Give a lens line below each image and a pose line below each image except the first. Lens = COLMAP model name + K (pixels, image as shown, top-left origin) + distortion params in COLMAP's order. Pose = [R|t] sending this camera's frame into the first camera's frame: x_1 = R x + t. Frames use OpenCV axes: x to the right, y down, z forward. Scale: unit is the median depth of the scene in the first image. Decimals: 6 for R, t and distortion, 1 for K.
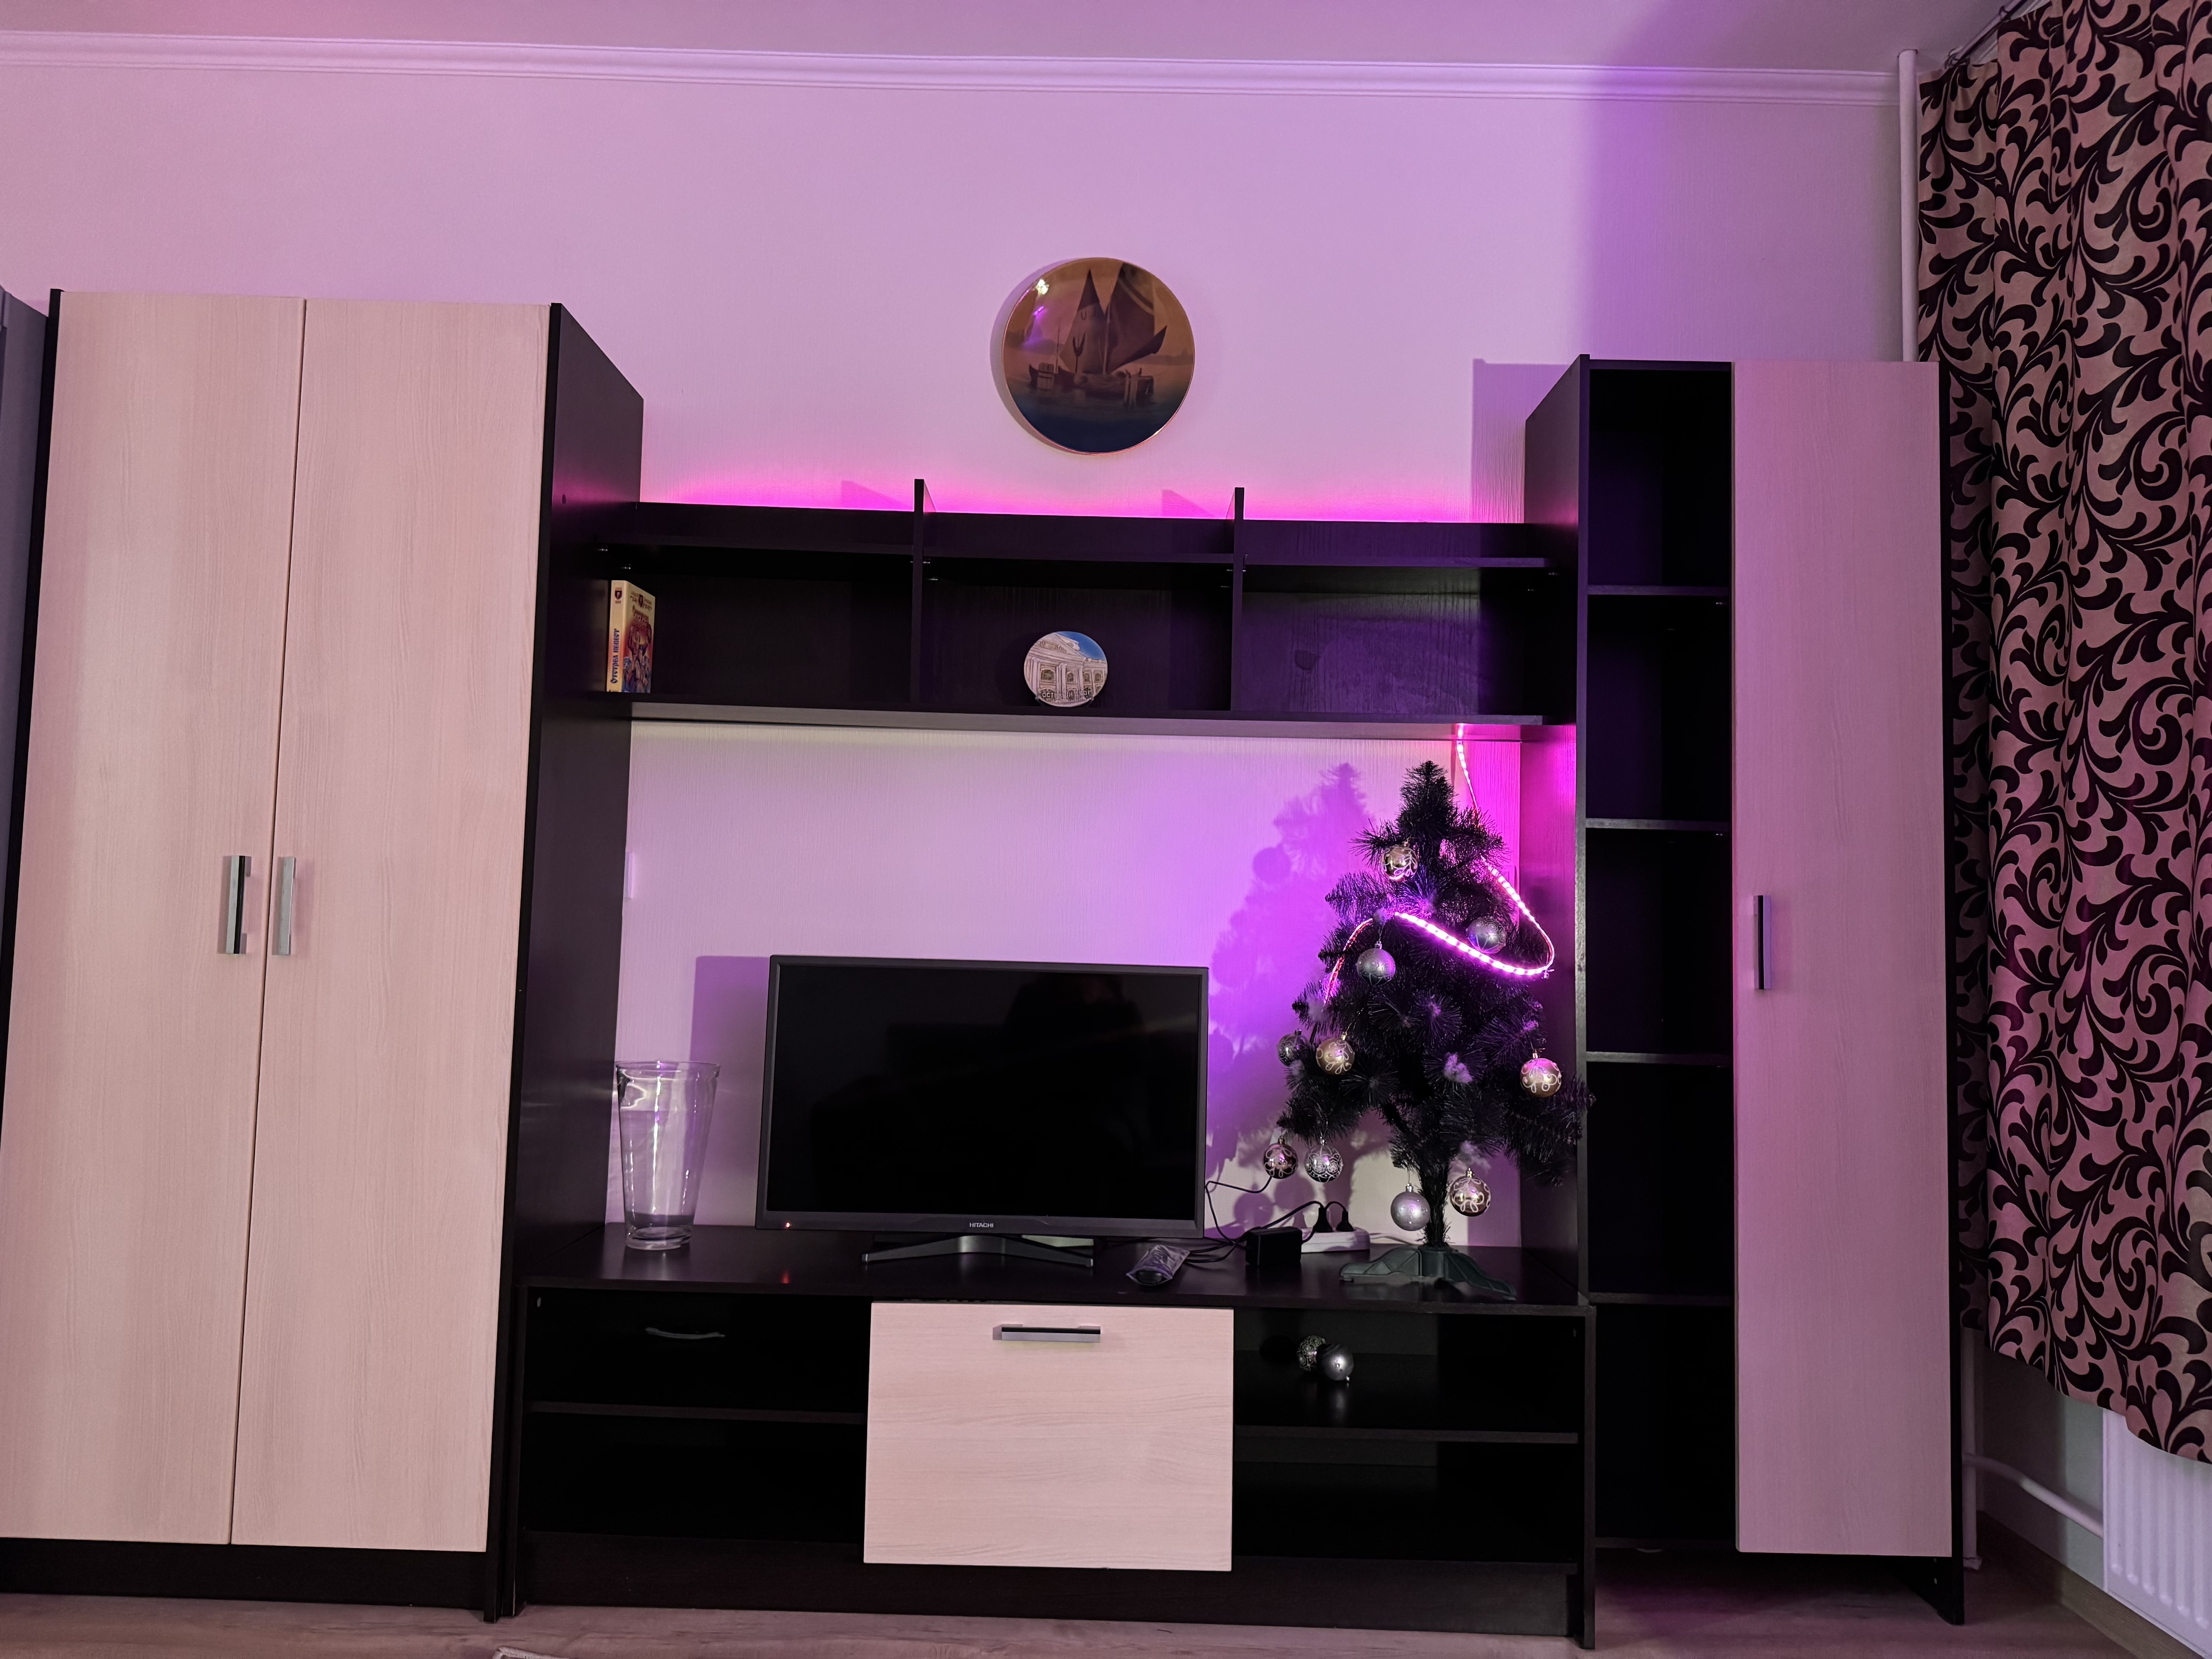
lens RADIAL K [[1573.8, 0, 1106.0], [0, 1573.8, 840.5], [0, 0, 1]] dist [0.011042, -0.022415]
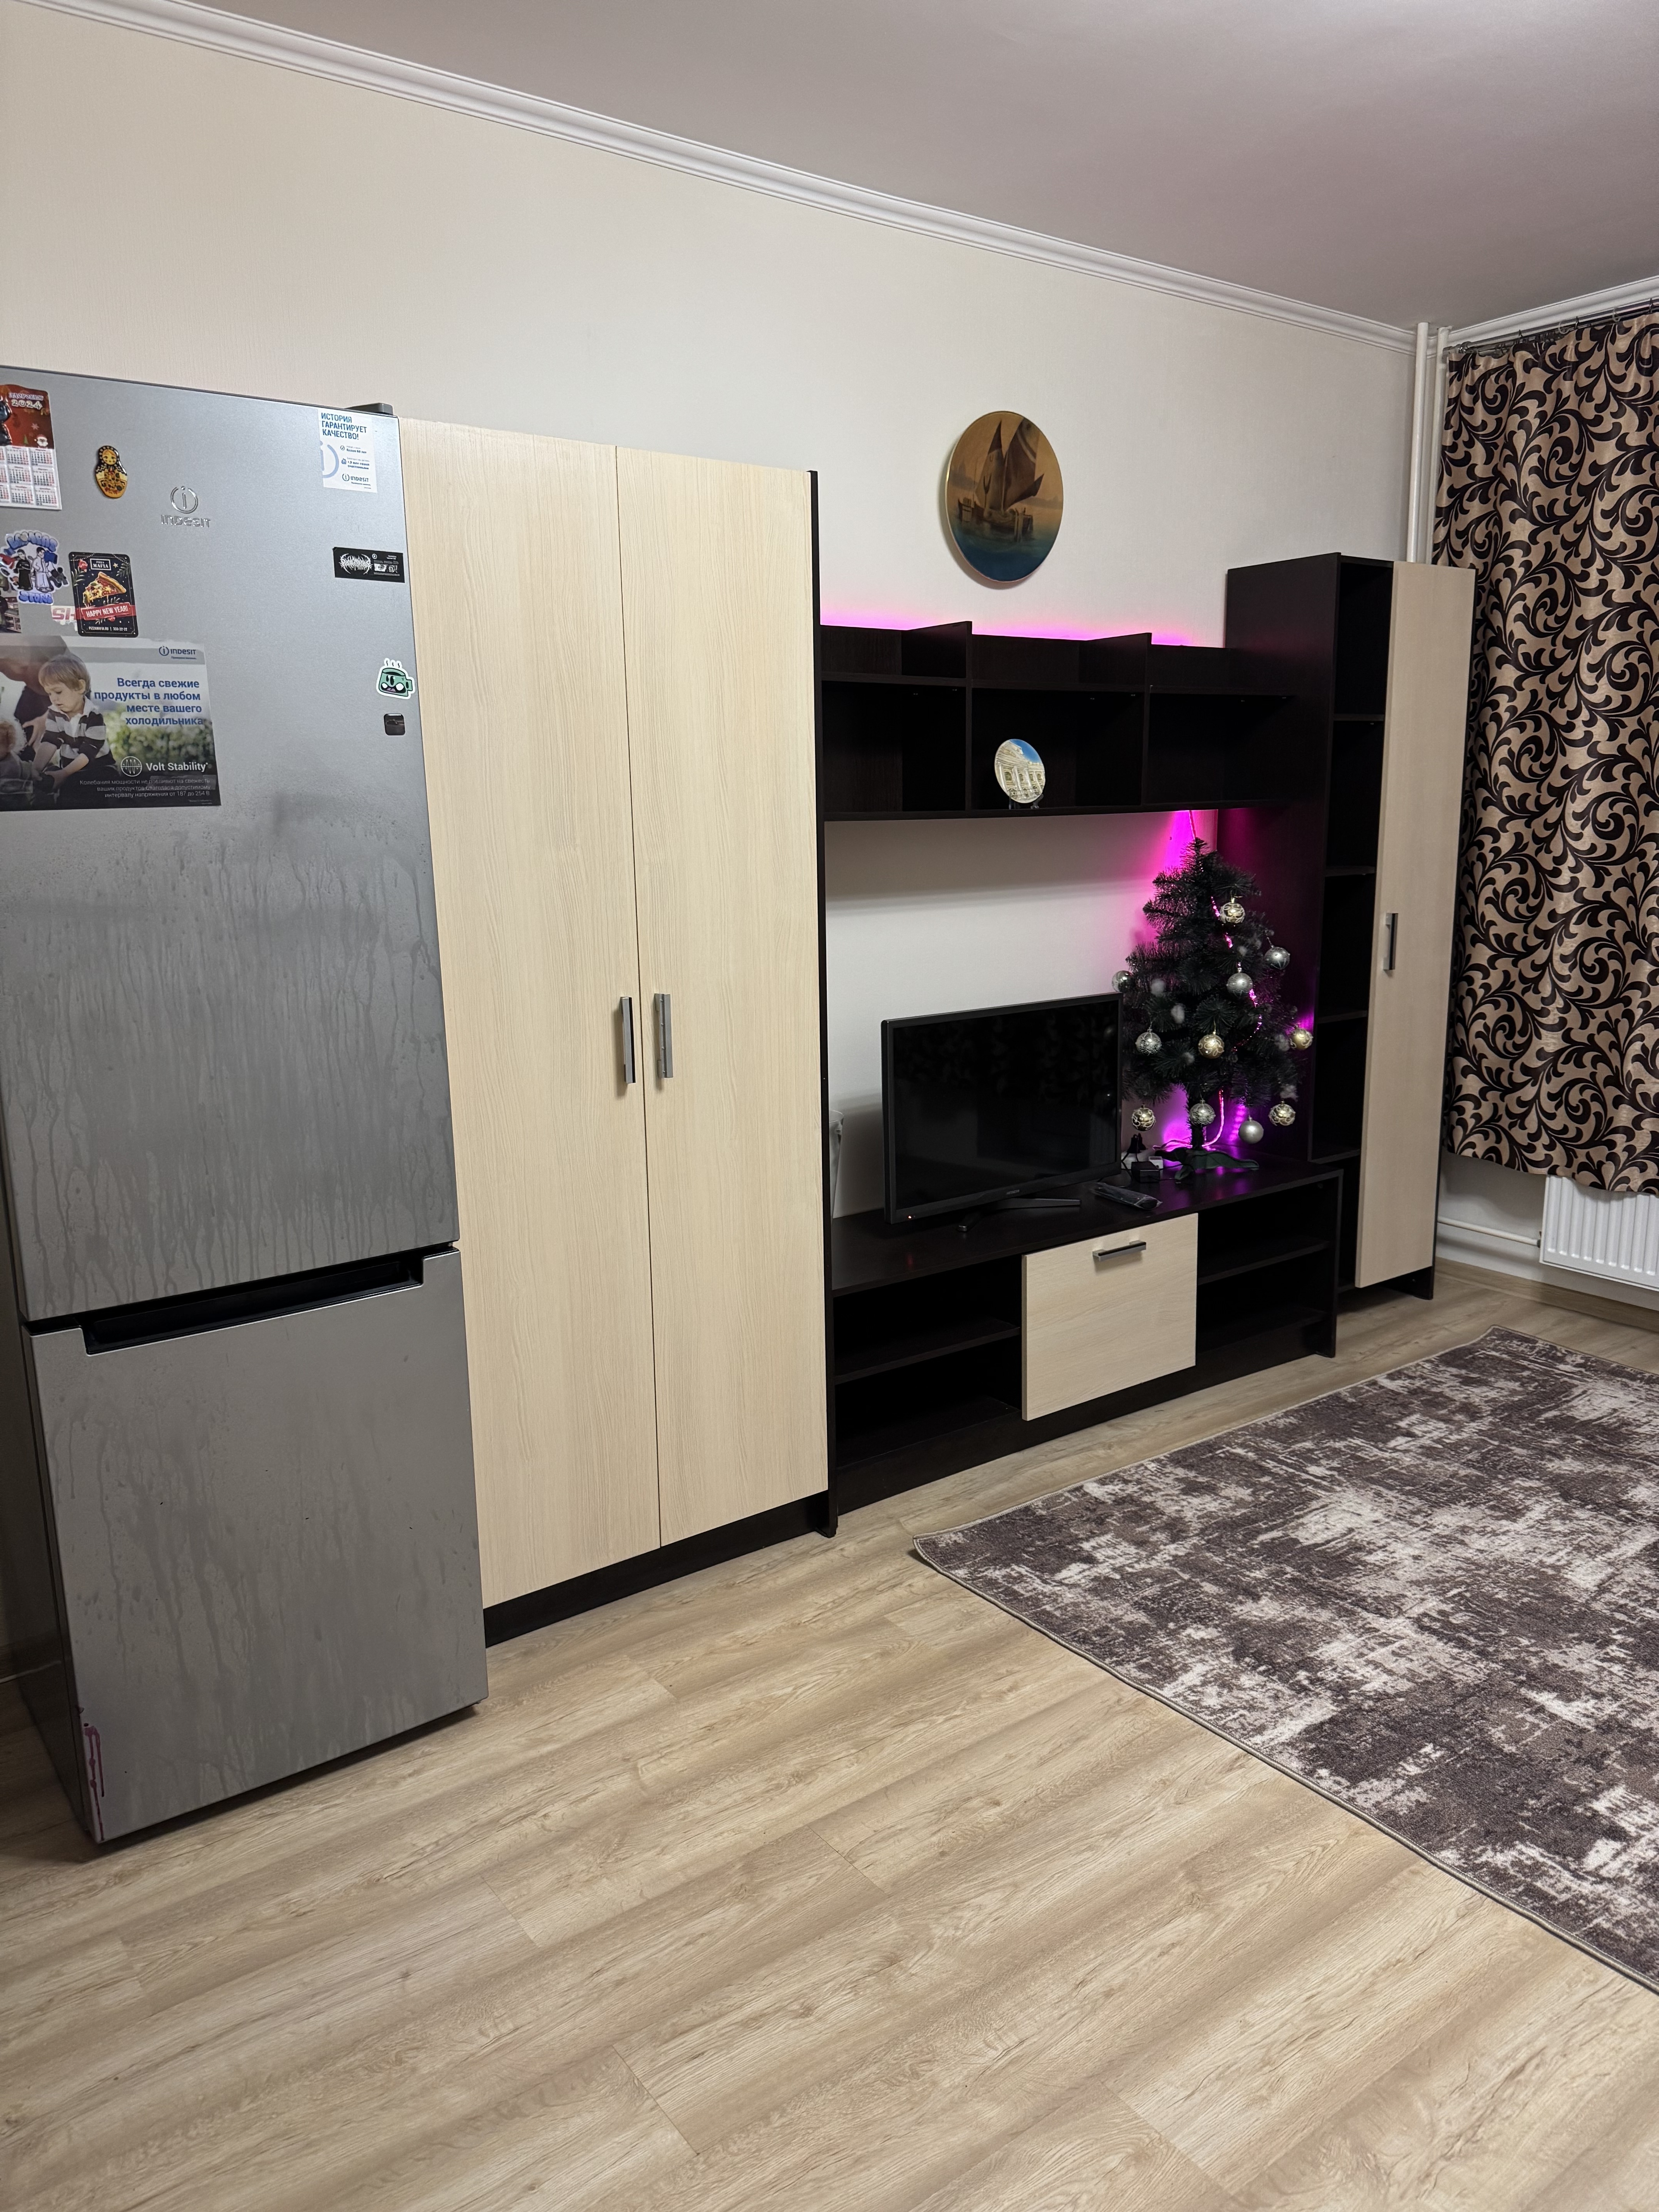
lens RADIAL K [[1573.8, 0, 828.9], [0, 1573.8, 1110.7], [0, 0, 1]] dist [0.011042, -0.022415]
pose [[0.803489, -0.148690, 0.576452, -1.063317], [-0.005220, 0.966509, 0.256579, -0.188567], [-0.595297, -0.209168, 0.775803, 0.031096]]
